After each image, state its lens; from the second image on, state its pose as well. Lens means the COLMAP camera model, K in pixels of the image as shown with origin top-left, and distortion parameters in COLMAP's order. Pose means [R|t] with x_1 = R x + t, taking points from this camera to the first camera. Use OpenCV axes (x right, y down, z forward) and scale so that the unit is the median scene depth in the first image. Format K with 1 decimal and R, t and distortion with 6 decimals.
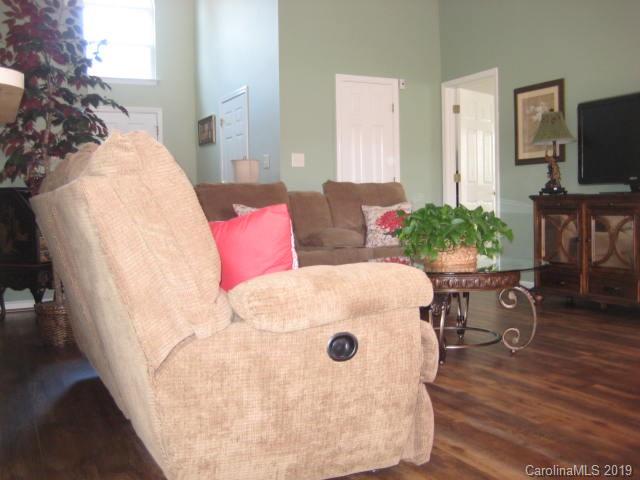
lens RADIAL K [[665.1, 0, 318.0], [0, 665.1, 239.2], [0, 0, 1]] dist [-0.158237, 0.204689]
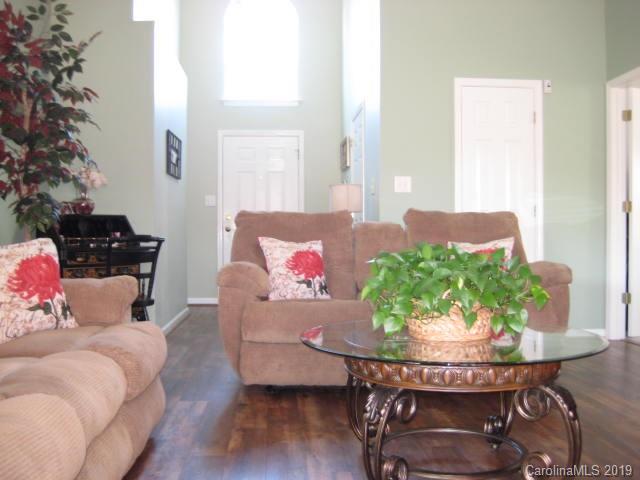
lens RADIAL K [[665.1, 0, 318.0], [0, 665.1, 239.2], [0, 0, 1]] dist [-0.158237, 0.204689]
pose [[0.927565, 0.018374, -0.373209, 0.166580], [-0.034699, 0.998710, -0.037070, -0.016646], [0.372047, 0.047335, 0.927006, 0.192099]]
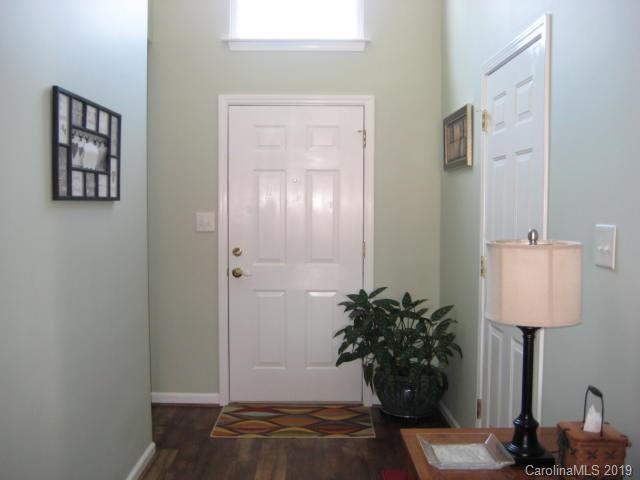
lens RADIAL K [[665.1, 0, 318.0], [0, 665.1, 239.2], [0, 0, 1]] dist [-0.158237, 0.204689]
pose [[0.904571, 0.042098, -0.424239, -0.069643], [-0.042798, 0.999053, 0.007884, -0.114399], [0.424169, 0.011025, 0.905516, 0.658801]]
